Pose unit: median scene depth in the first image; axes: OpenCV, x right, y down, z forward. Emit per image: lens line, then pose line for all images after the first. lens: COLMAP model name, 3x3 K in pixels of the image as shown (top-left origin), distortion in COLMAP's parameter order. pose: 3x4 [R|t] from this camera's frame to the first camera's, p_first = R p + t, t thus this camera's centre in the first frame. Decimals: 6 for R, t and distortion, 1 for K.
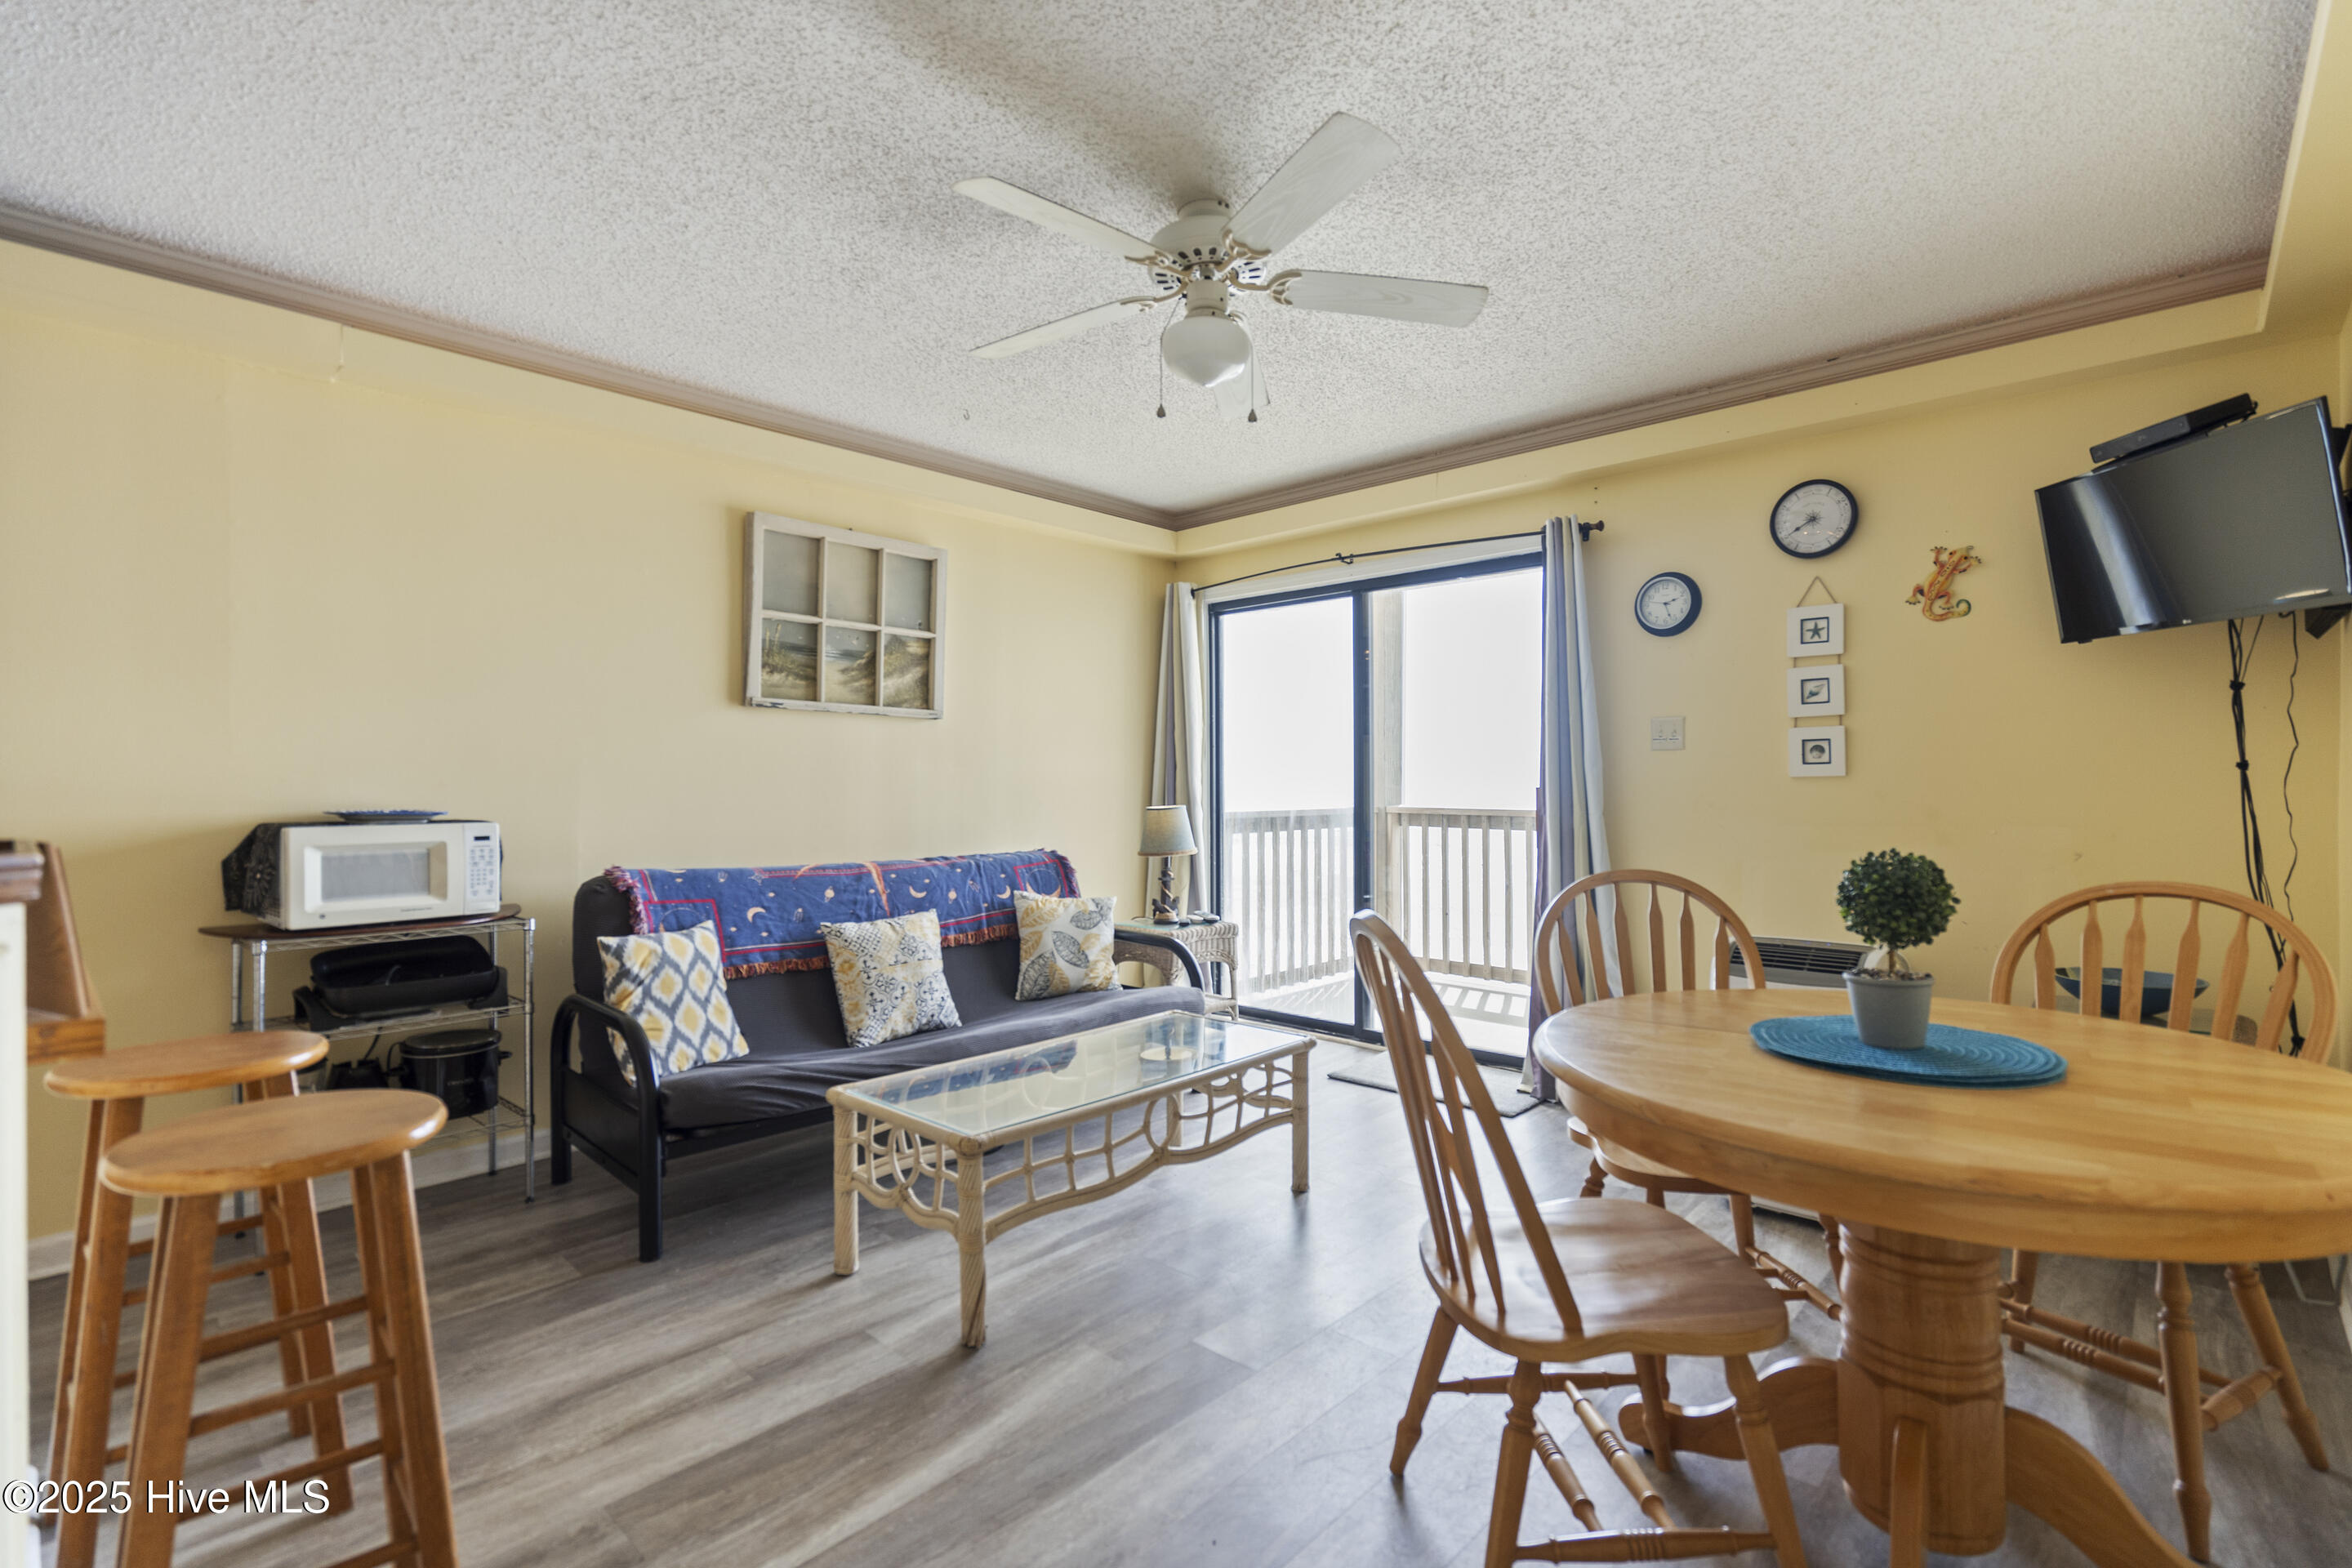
lens RADIAL K [[1077.3, 0, 1172.8], [0, 1077.3, 787.1], [0, 0, 1]] dist [-0.002070, 0.000434]
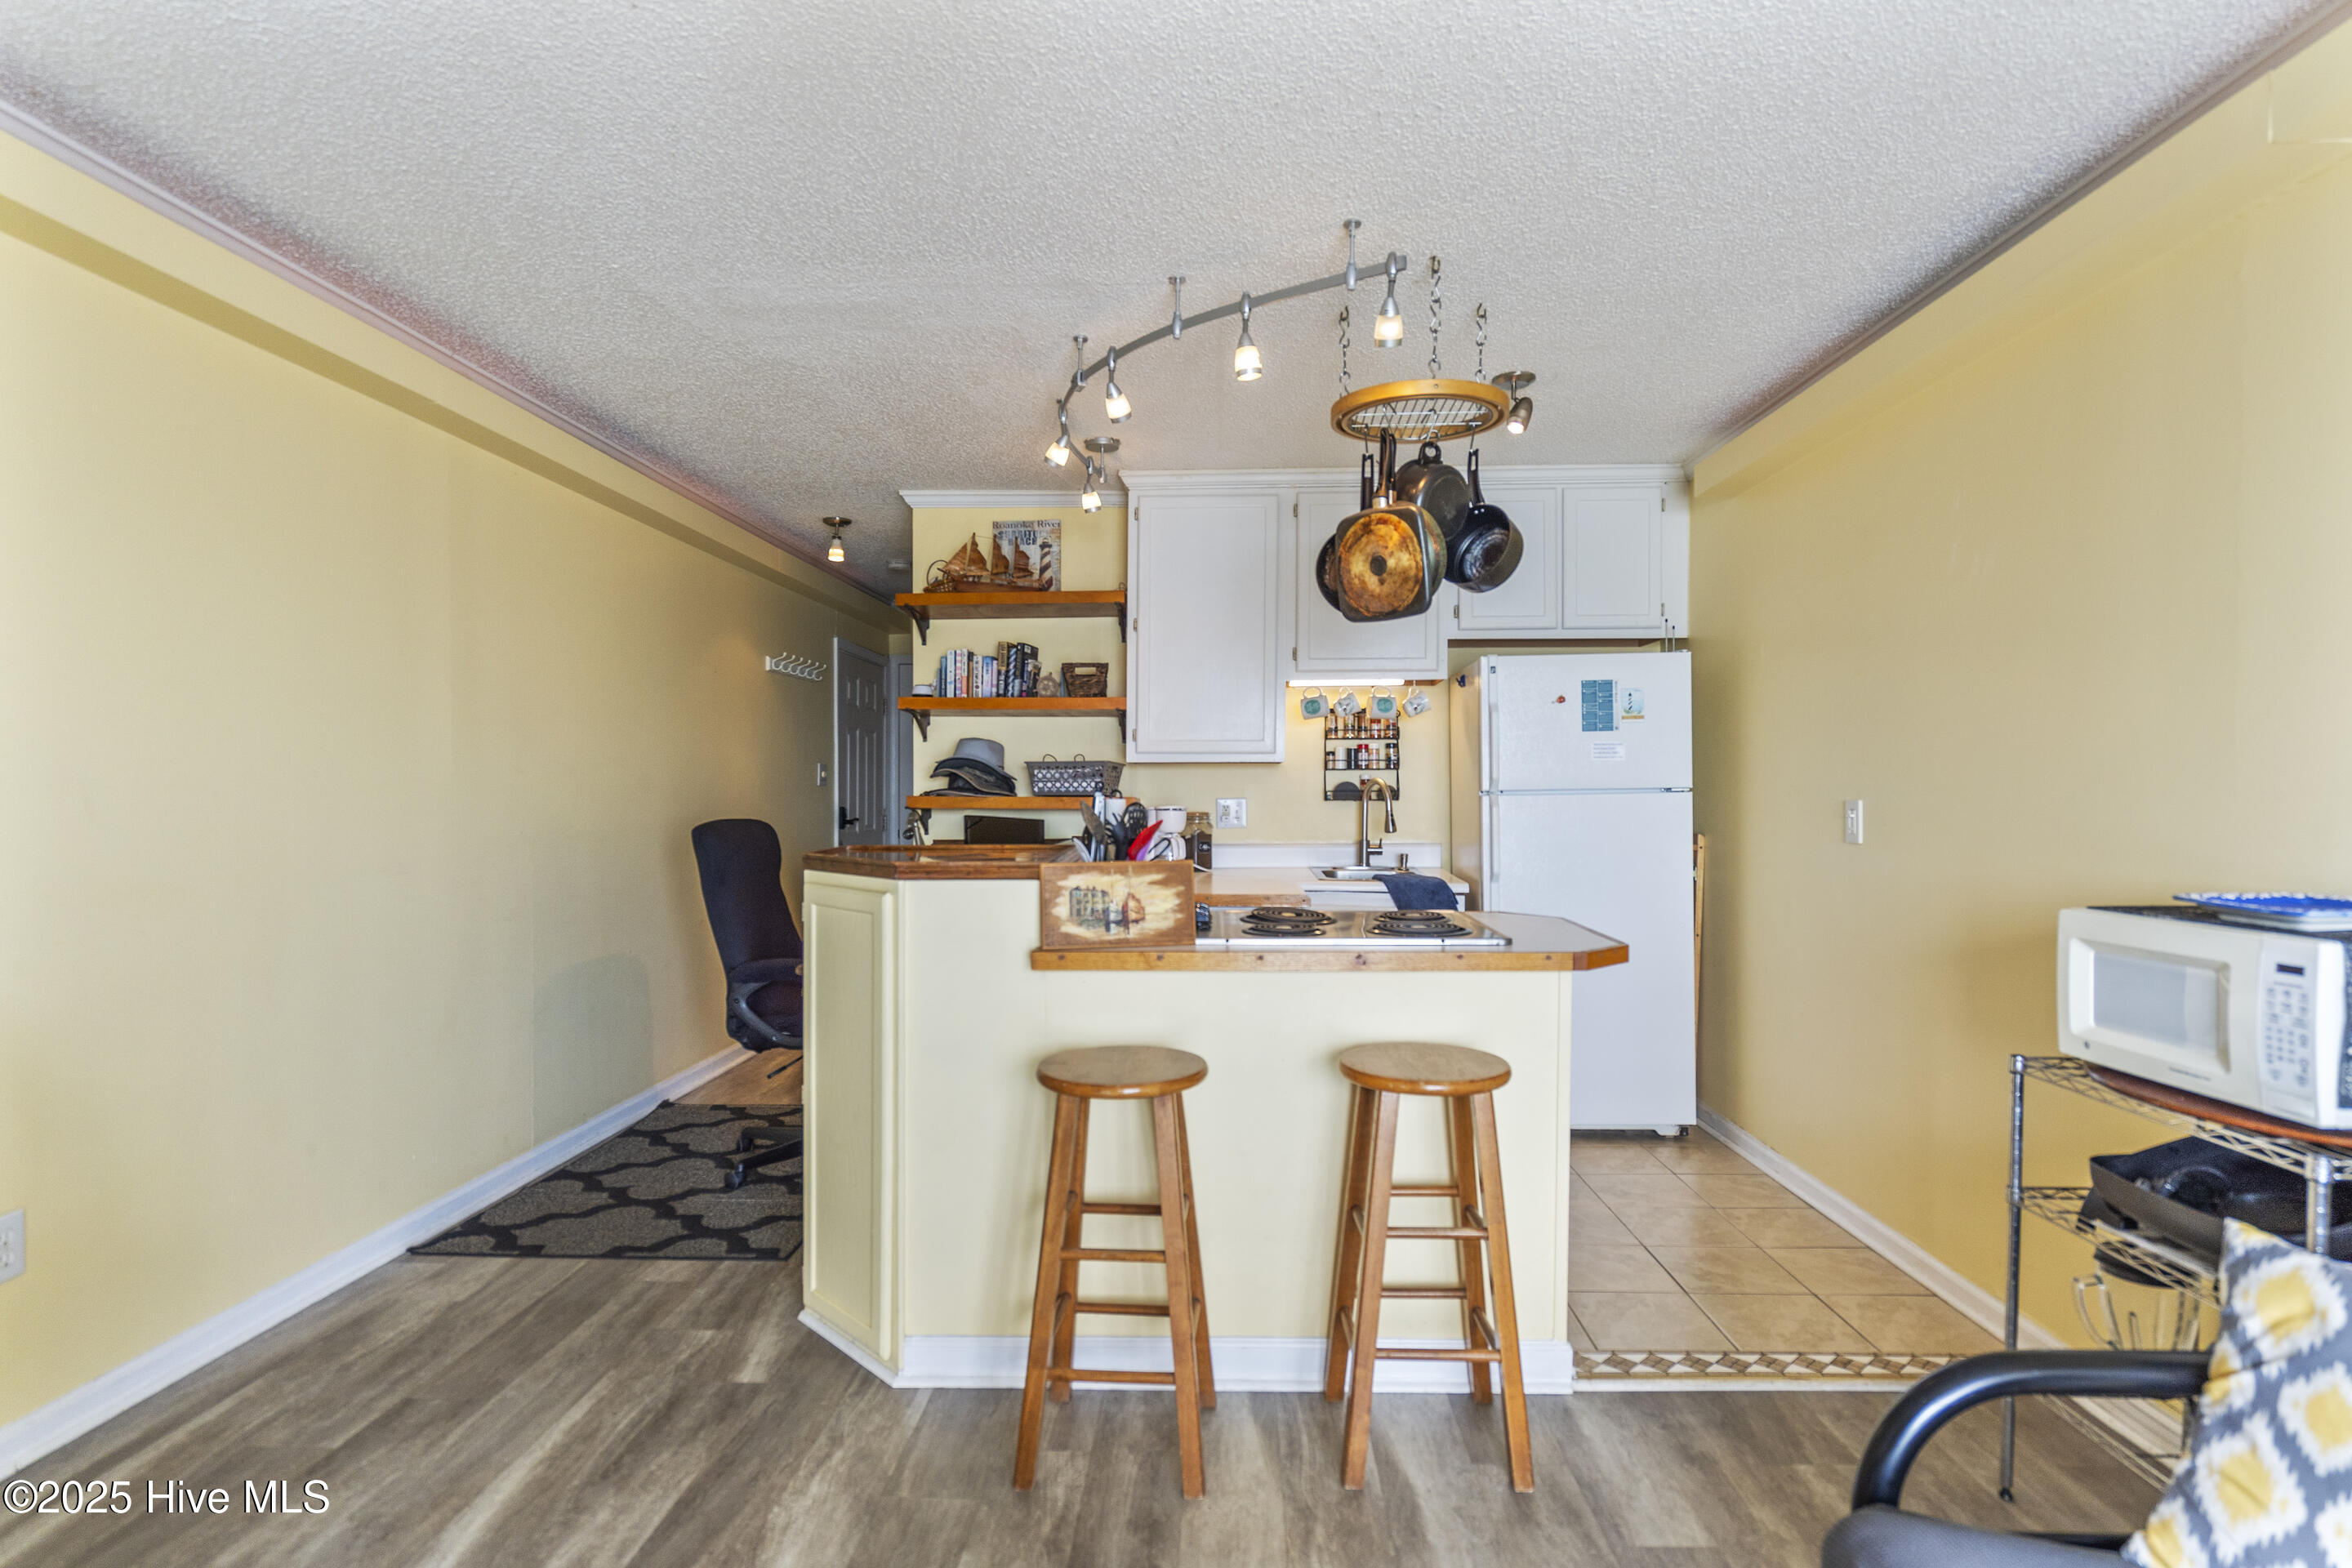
lens RADIAL K [[1204.1, 0, 1160.1], [0, 1204.1, 780.8], [0, 0, 1]] dist [0.004532, 0.001867]
pose [[-0.769790, 0.001441, -0.638295, 0.110836], [-0.003791, 0.999969, 0.006830, -0.038398], [0.638285, 0.007677, -0.769761, 0.998504]]
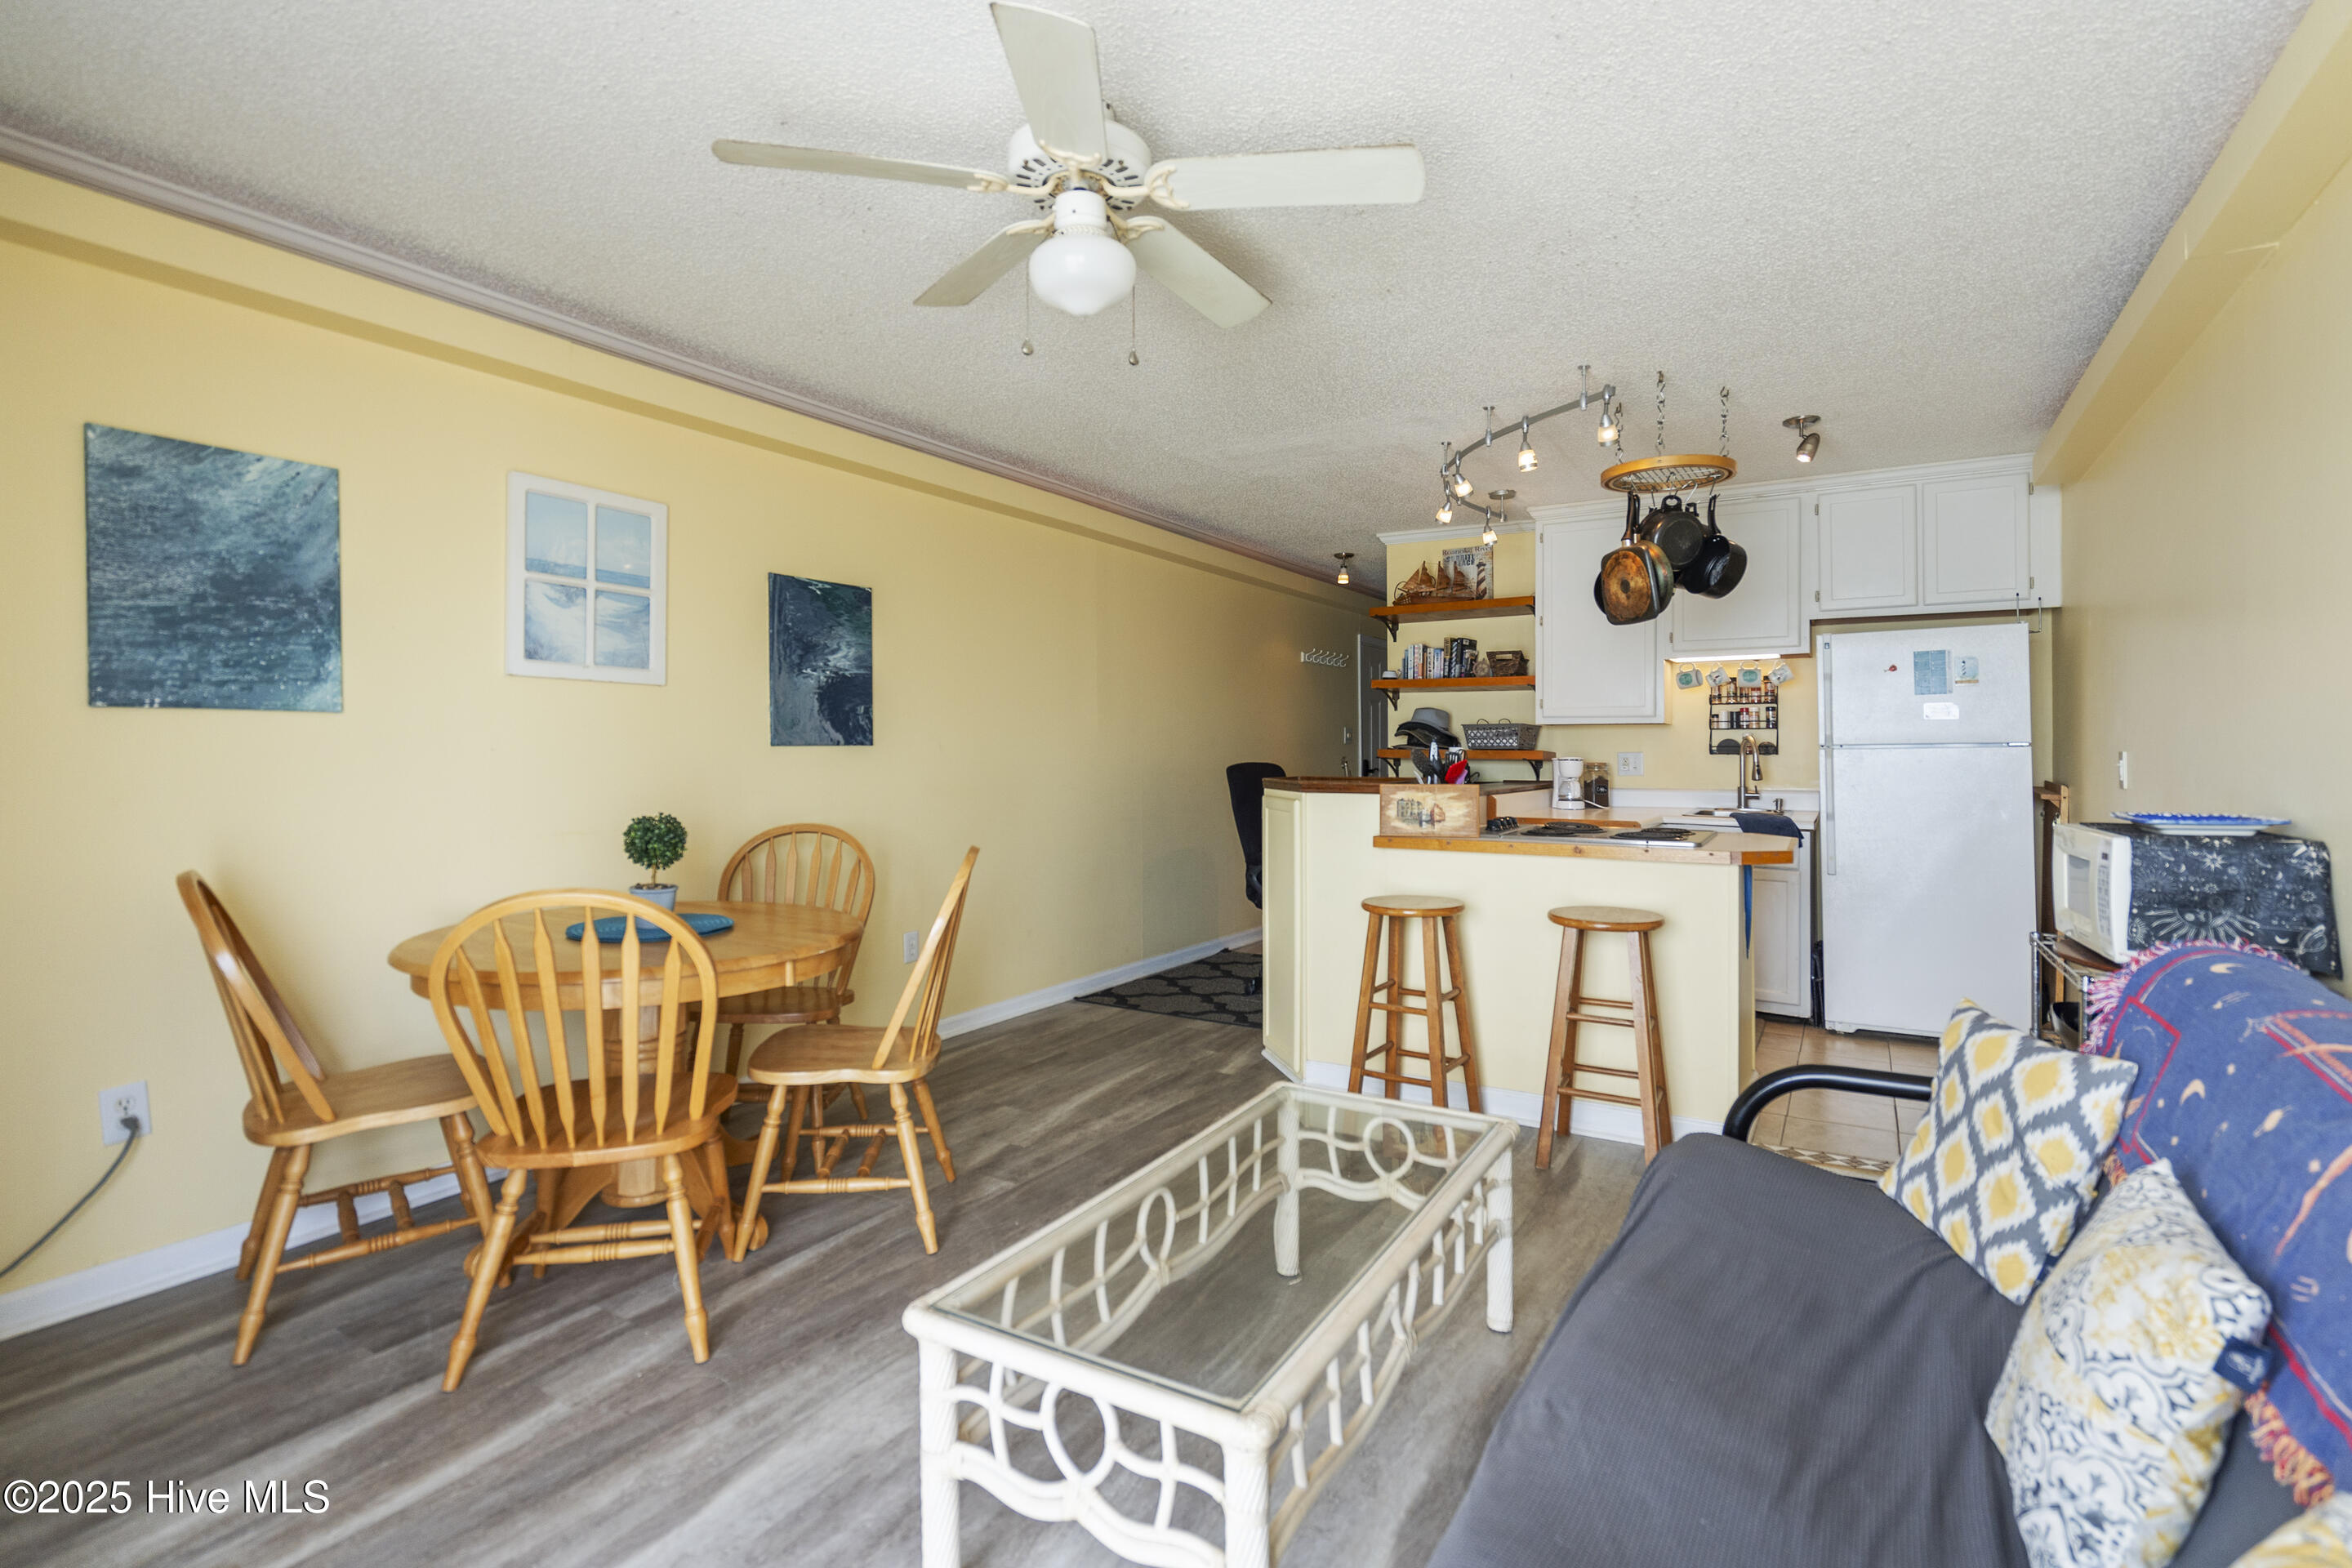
lens RADIAL K [[1077.3, 0, 1194.7], [0, 1077.3, 735.5], [0, 0, 1]] dist [-0.002070, 0.000434]
pose [[-0.978551, -0.001450, -0.205999, 0.108143], [-0.001397, 0.999999, -0.000403, -0.030808], [0.205999, -0.000106, -0.978552, 1.460890]]
